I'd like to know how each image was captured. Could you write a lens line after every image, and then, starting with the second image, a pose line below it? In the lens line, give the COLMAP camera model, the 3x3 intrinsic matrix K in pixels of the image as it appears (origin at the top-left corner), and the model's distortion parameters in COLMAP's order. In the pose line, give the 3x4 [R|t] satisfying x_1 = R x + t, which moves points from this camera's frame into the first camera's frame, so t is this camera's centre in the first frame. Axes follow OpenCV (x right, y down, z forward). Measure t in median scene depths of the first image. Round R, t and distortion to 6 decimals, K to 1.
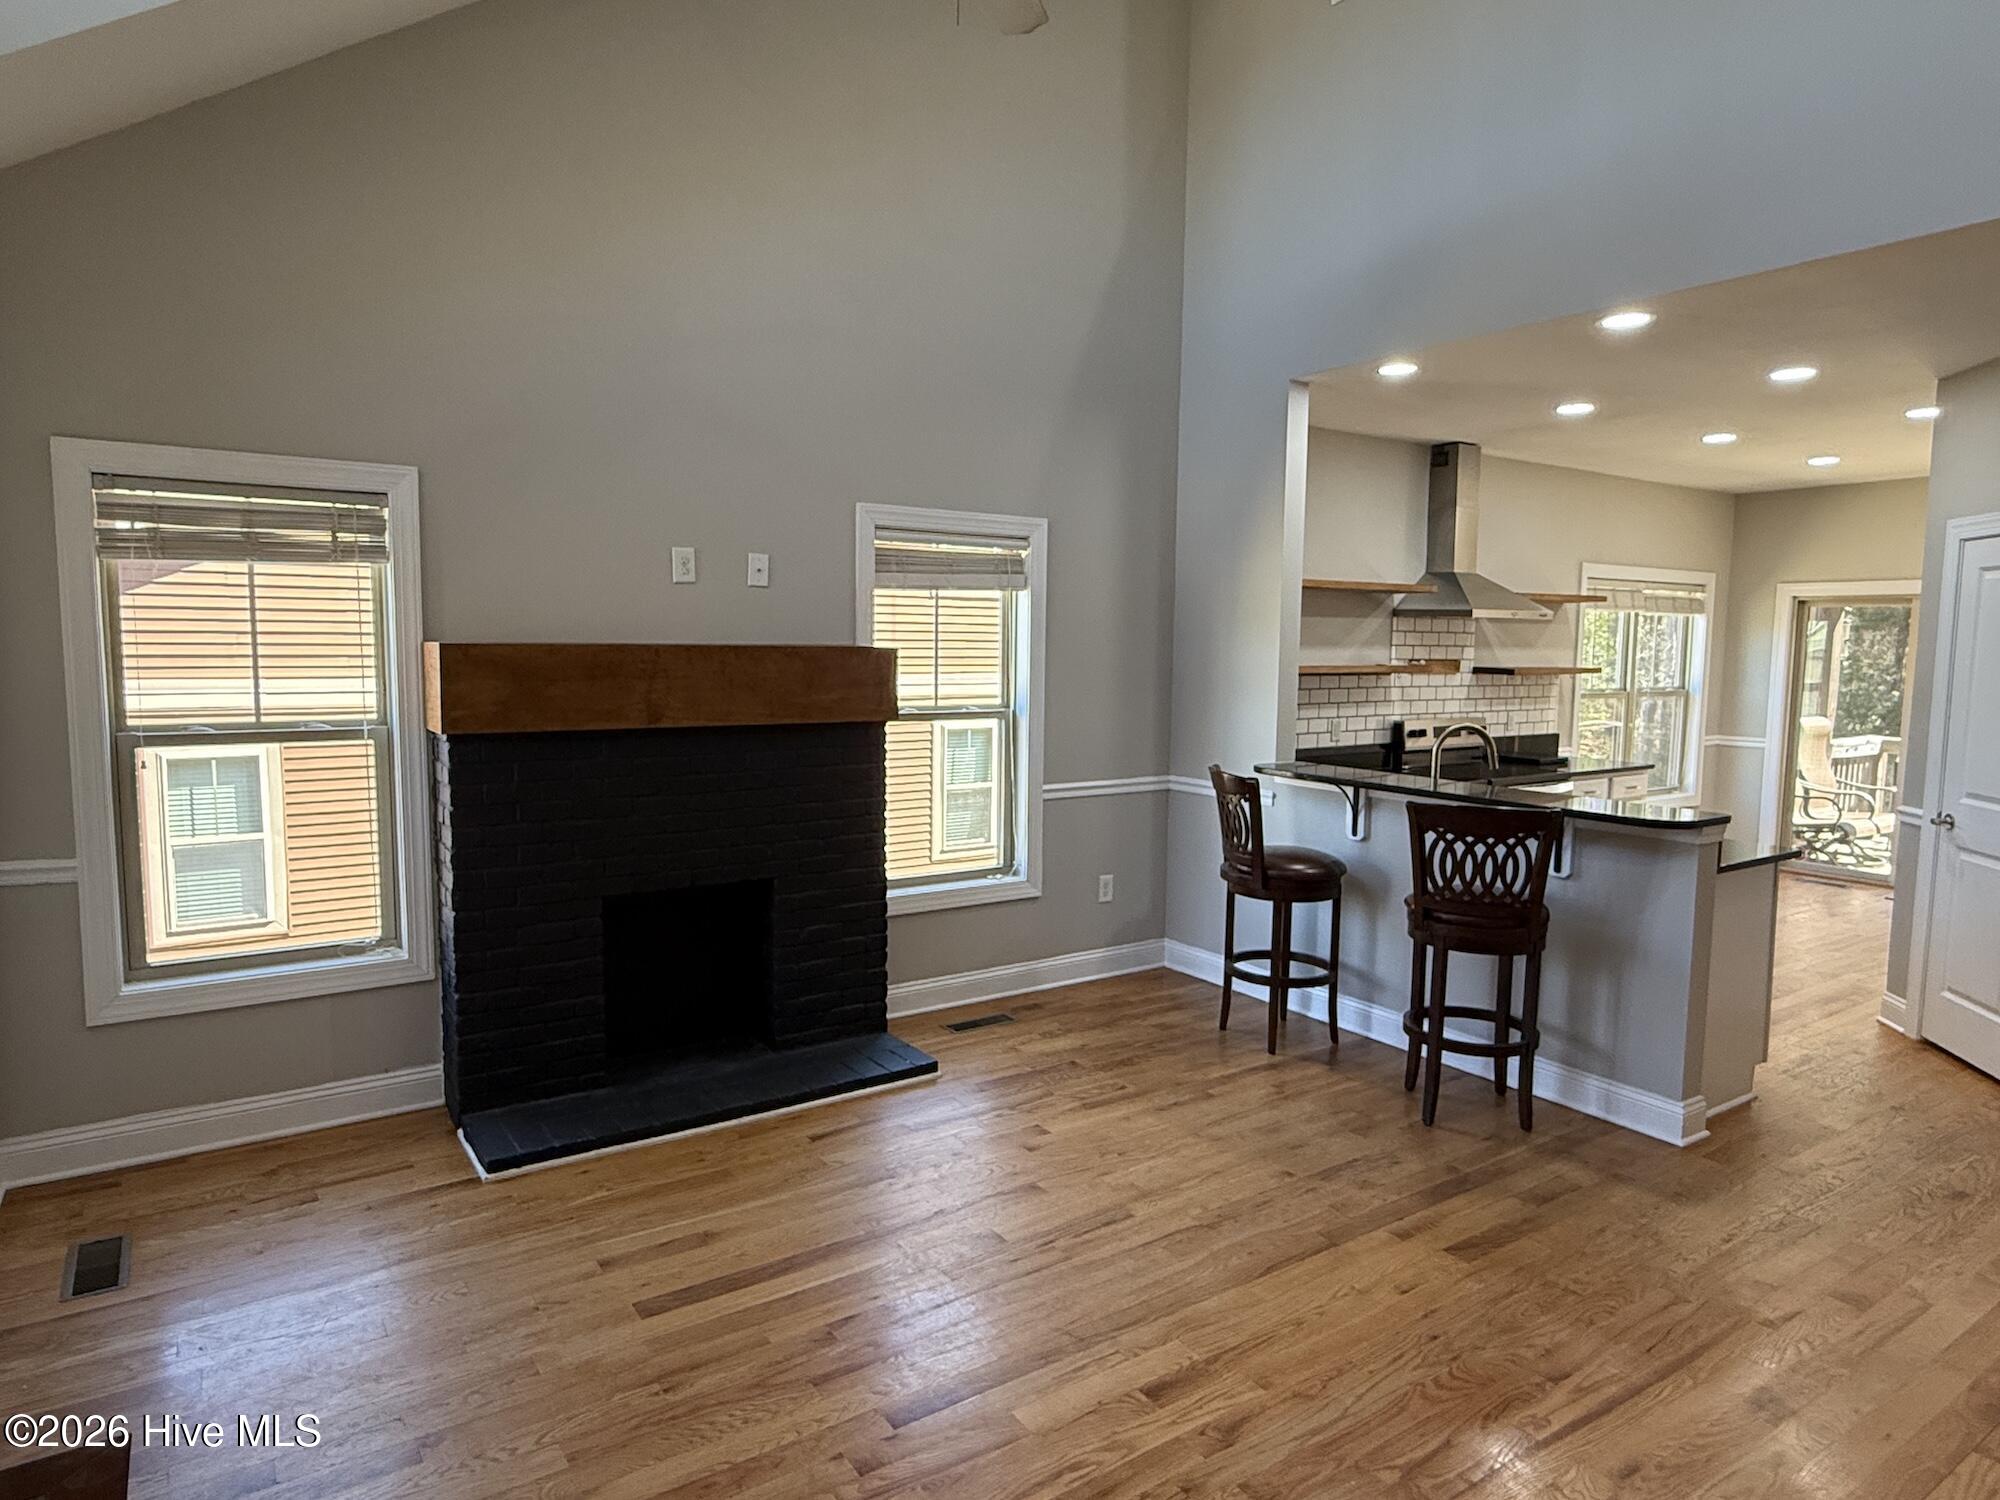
lens RADIAL K [[1188.3, 0, 990.8], [0, 1188.3, 754.3], [0, 0, 1]] dist [0.002671, 0.001868]
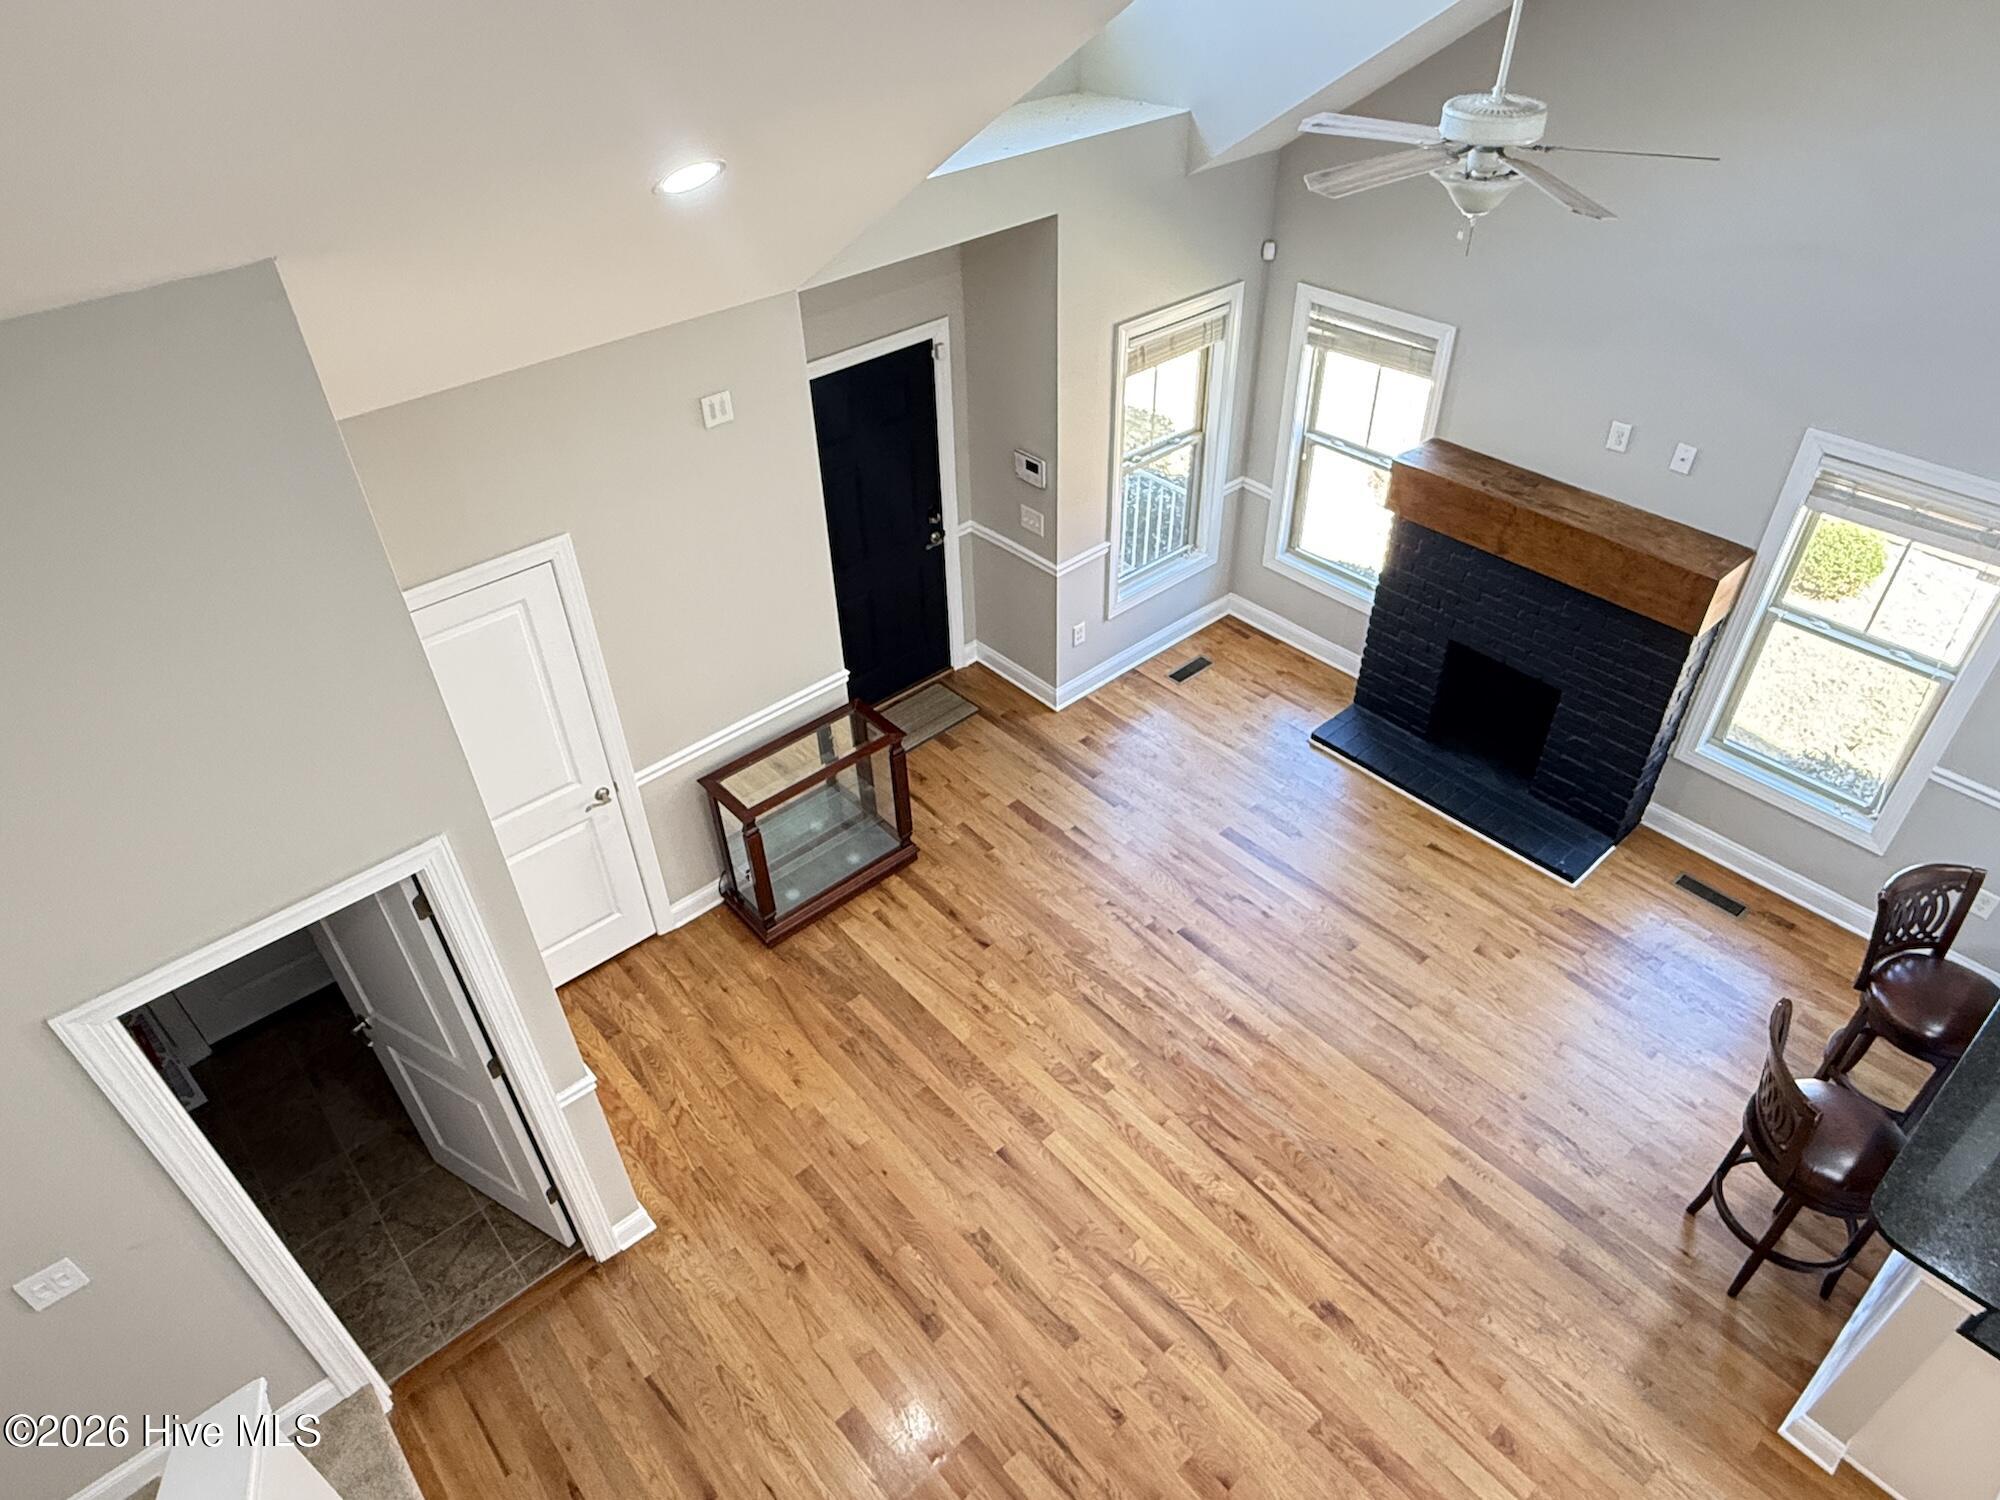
lens RADIAL K [[1223.3, 0, 989.6], [0, 1223.3, 756.1], [0, 0, 1]] dist [-0.007482, 0.007262]
pose [[0.117233, 0.613545, -0.780909, 0.673765], [-0.062568, 0.789332, 0.610770, -0.499135], [0.991132, -0.022742, 0.130924, 0.151873]]
